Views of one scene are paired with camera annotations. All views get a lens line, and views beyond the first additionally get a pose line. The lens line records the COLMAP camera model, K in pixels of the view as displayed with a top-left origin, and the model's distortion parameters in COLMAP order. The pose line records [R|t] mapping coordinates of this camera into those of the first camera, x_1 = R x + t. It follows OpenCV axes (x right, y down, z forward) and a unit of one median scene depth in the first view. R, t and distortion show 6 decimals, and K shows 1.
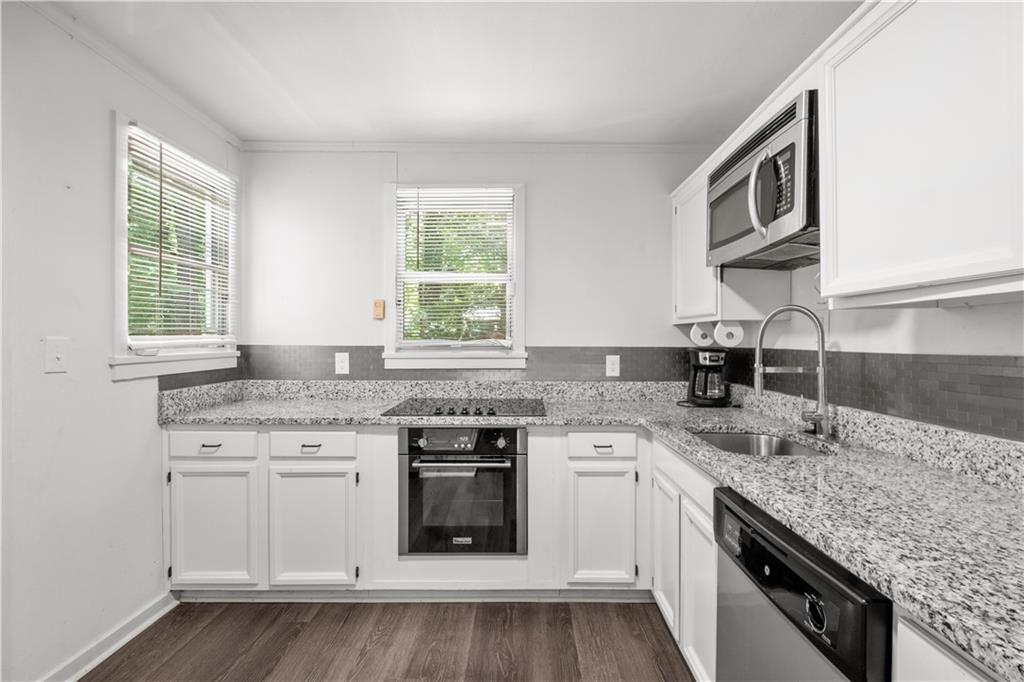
lens RADIAL K [[482.5, 0, 516.2], [0, 482.5, 337.6], [0, 0, 1]] dist [0.002070, -0.000775]
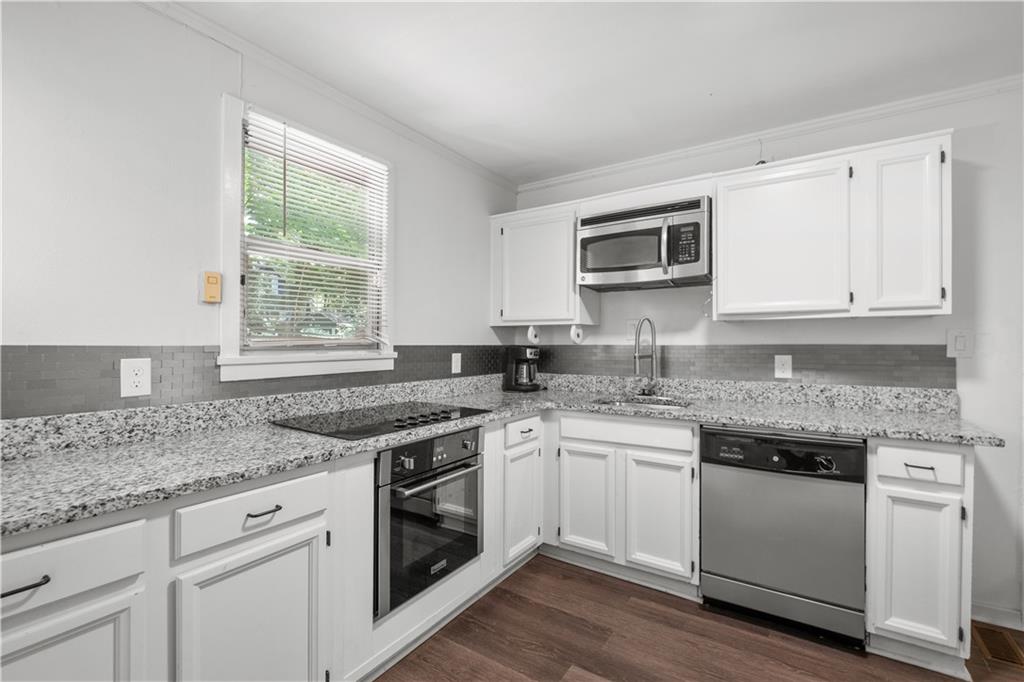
lens RADIAL K [[458.2, 0, 513.9], [0, 458.2, 340.2], [0, 0, 1]] dist [-0.001164, -0.000511]
pose [[0.531839, 0.005173, 0.846830, -0.726991], [-0.001748, 0.999986, -0.005010, 0.015544], [-0.846844, 0.001185, 0.531840, 0.435184]]
